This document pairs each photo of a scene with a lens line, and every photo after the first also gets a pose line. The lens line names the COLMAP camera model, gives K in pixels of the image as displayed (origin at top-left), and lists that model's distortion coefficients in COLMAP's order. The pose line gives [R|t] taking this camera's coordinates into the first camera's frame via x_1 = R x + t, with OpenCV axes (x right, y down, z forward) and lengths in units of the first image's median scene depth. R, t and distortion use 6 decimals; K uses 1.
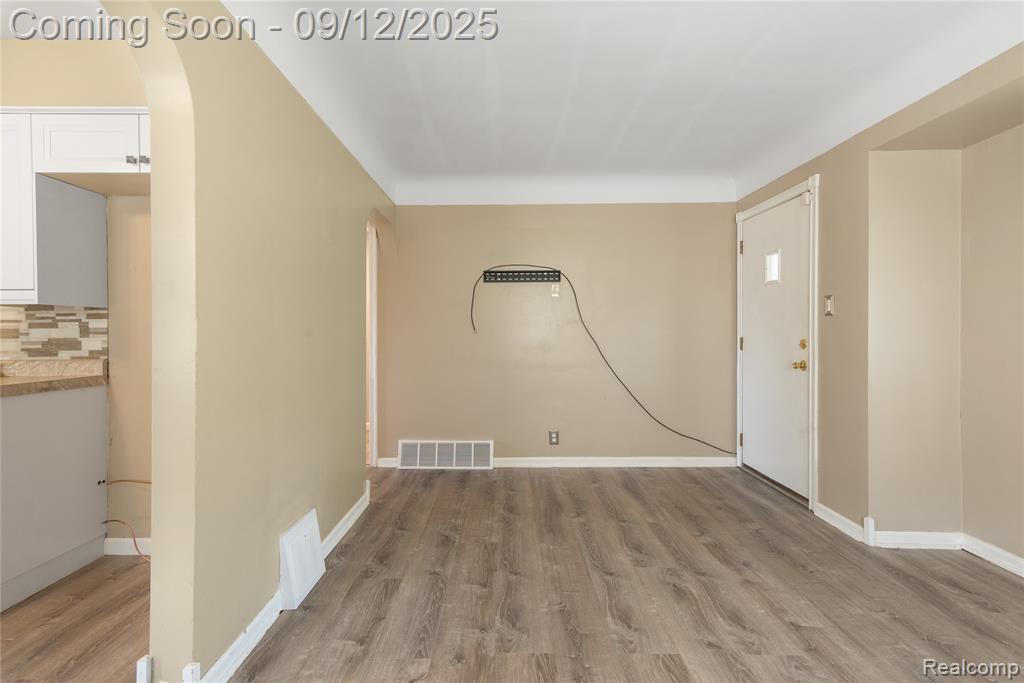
lens RADIAL K [[497.3, 0, 508.8], [0, 497.3, 333.1], [0, 0, 1]] dist [0.012628, 0.002697]
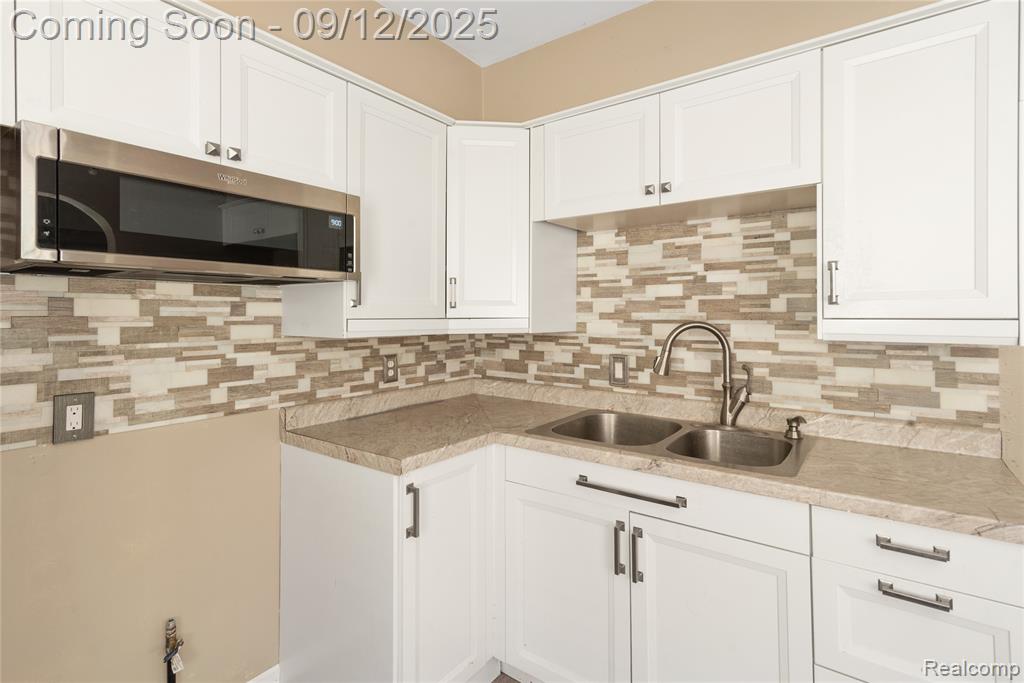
lens RADIAL K [[497.3, 0, 497.1], [0, 497.3, 311.7], [0, 0, 1]] dist [0.012628, 0.002697]
pose [[0.804675, 0.001584, -0.593714, -0.918702], [-0.002779, 0.999996, -0.001098, -0.078816], [0.593709, 0.002533, 0.804676, 0.203662]]
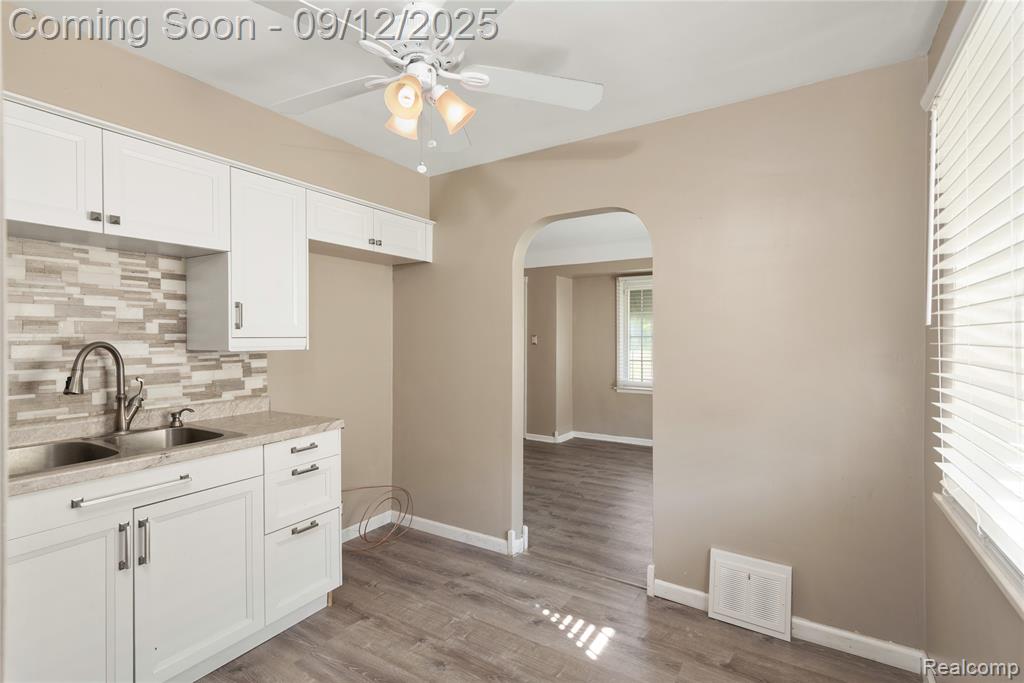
lens RADIAL K [[497.3, 0, 517.8], [0, 497.3, 340.3], [0, 0, 1]] dist [0.012628, 0.002697]
pose [[0.502868, -0.003202, 0.864357, -1.459815], [-0.002176, 0.999985, 0.004970, -0.074107], [-0.864361, -0.004381, 0.502853, -0.010053]]
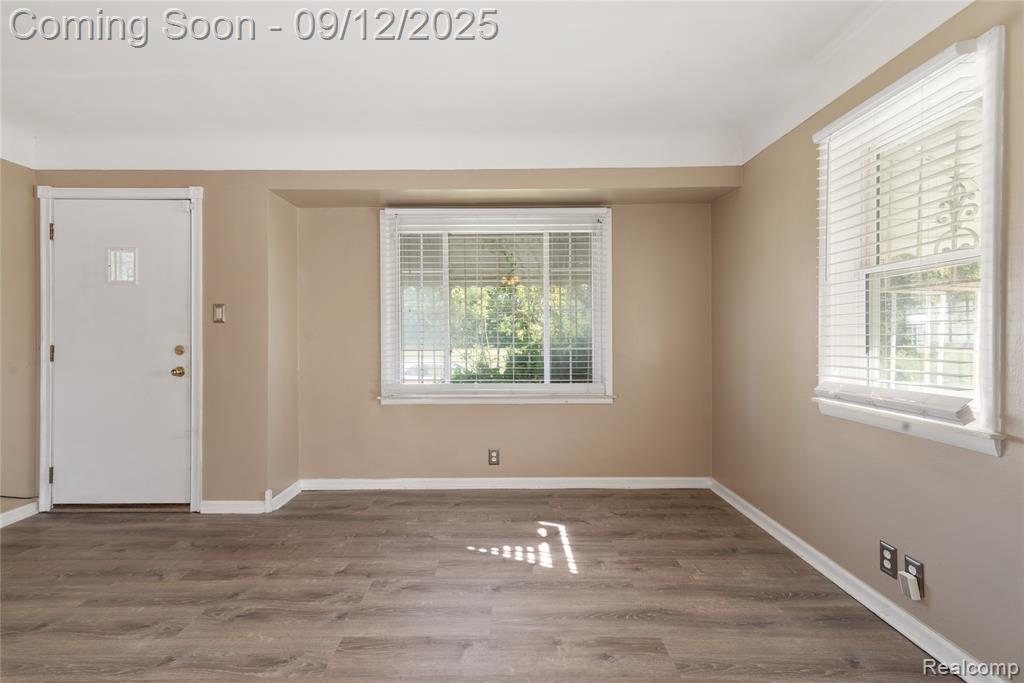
lens RADIAL K [[497.3, 0, 499.2], [0, 497.3, 327.8], [0, 0, 1]] dist [0.012628, 0.002697]
pose [[0.000274, 0.013494, 0.999909, -0.526617], [0.004946, 0.999897, -0.013495, -0.006973], [-0.999988, 0.004949, 0.000207, 0.463379]]
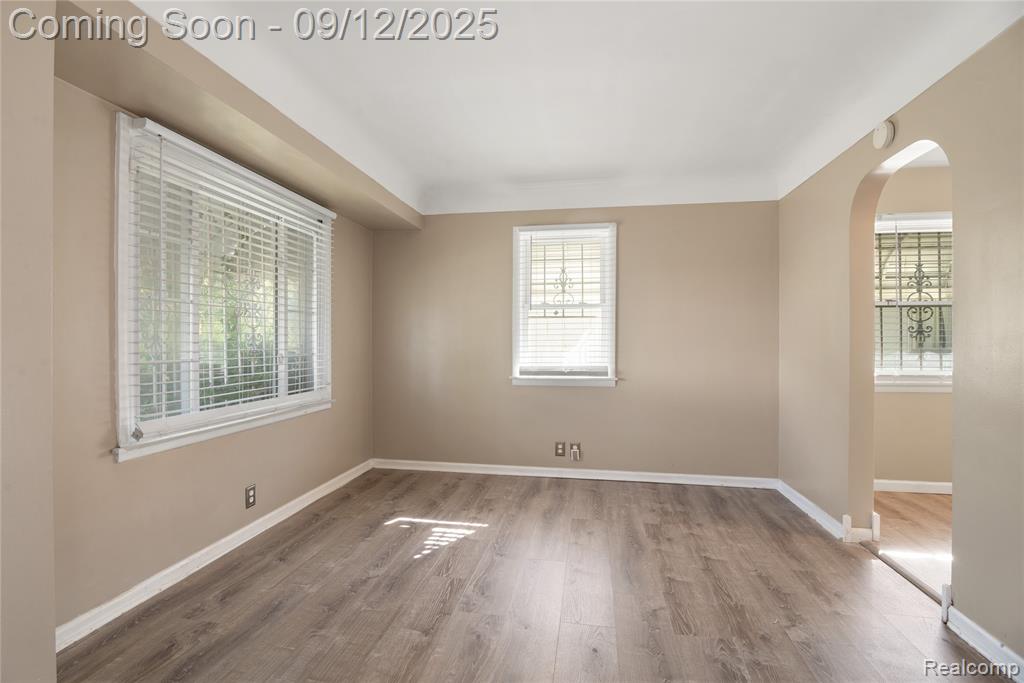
lens RADIAL K [[475.5, 0, 515.9], [0, 475.5, 341.8], [0, 0, 1]] dist [-0.018102, -0.000676]
pose [[-0.984104, 0.003061, 0.177569, 0.173948], [0.003020, 0.999995, -0.000500, 0.001553], [-0.177570, 0.000045, -0.984108, 1.460735]]
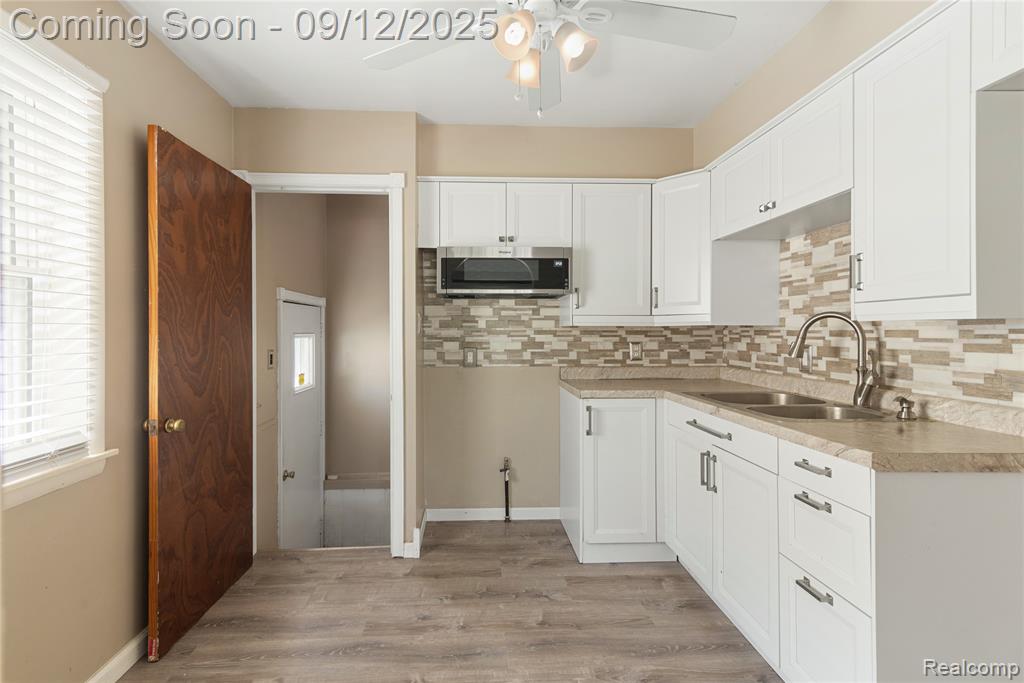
lens RADIAL K [[497.3, 0, 490.0], [0, 497.3, 329.5], [0, 0, 1]] dist [0.012628, 0.002697]
pose [[0.046005, 0.002631, -0.998938, -0.328102], [0.001411, 0.999995, 0.002699, -0.040848], [0.998940, -0.001533, 0.046001, 0.356667]]
